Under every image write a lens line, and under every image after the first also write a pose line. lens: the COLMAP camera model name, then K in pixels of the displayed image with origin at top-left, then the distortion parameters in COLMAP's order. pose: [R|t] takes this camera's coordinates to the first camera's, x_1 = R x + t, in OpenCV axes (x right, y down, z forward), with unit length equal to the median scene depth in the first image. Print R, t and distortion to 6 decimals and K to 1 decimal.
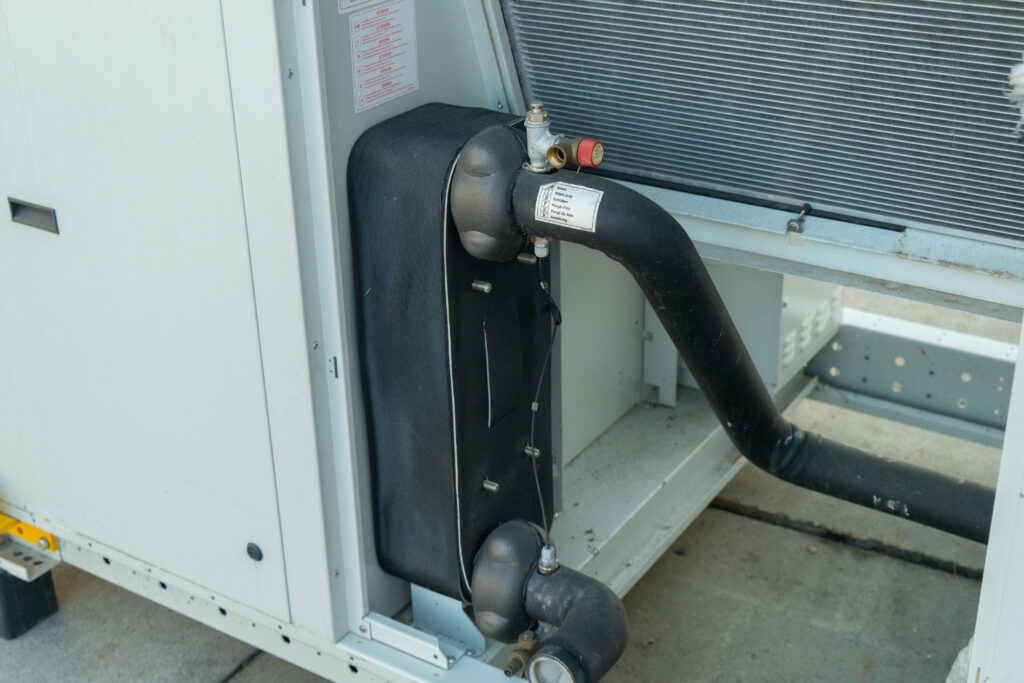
lens RADIAL K [[1384.0, 0, 512.0], [0, 1384.0, 341.5], [0, 0, 1]] dist [0.001336, 0.001719]
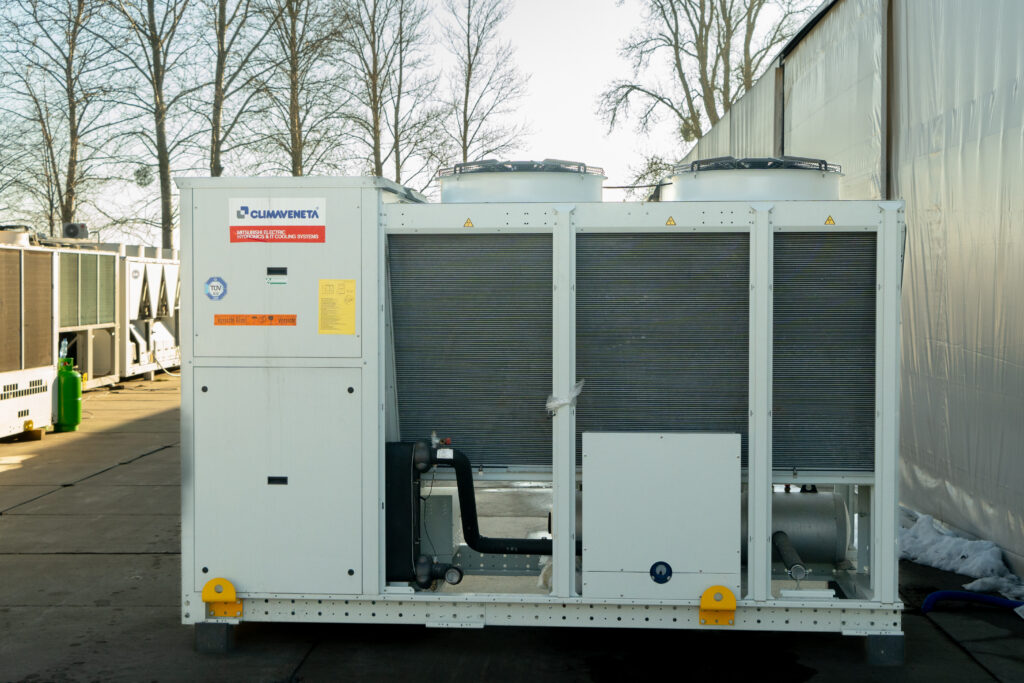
lens RADIAL K [[1411.7, 0, 512.0], [0, 1411.7, 341.5], [0, 0, 1]] dist [-0.008556, -0.058433]
pose [[0.884413, 0.004918, 0.466678, -1.647346], [0.189432, 0.910087, -0.368588, 1.118478], [-0.426531, 0.414389, 0.803961, -2.476684]]
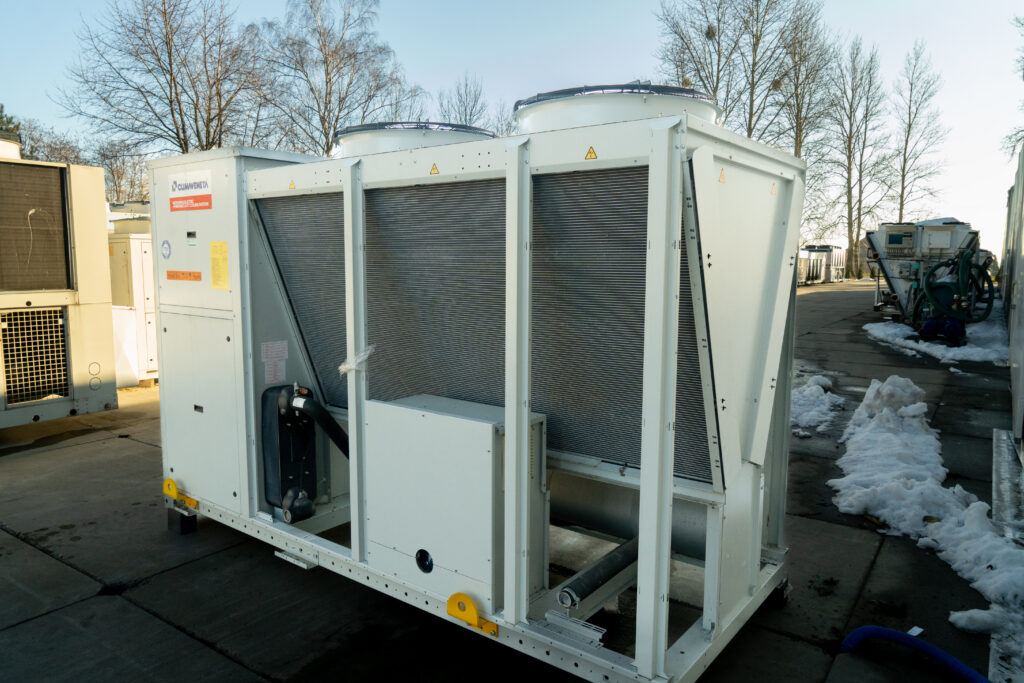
lens RADIAL K [[695.8, 0, 512.0], [0, 695.8, 341.5], [0, 0, 1]] dist [-0.010698, -0.000388]
pose [[0.996389, 0.037089, -0.076380, 0.841129], [-0.060478, 0.941403, -0.331817, 0.399347], [0.059597, 0.335238, 0.940247, -1.099797]]
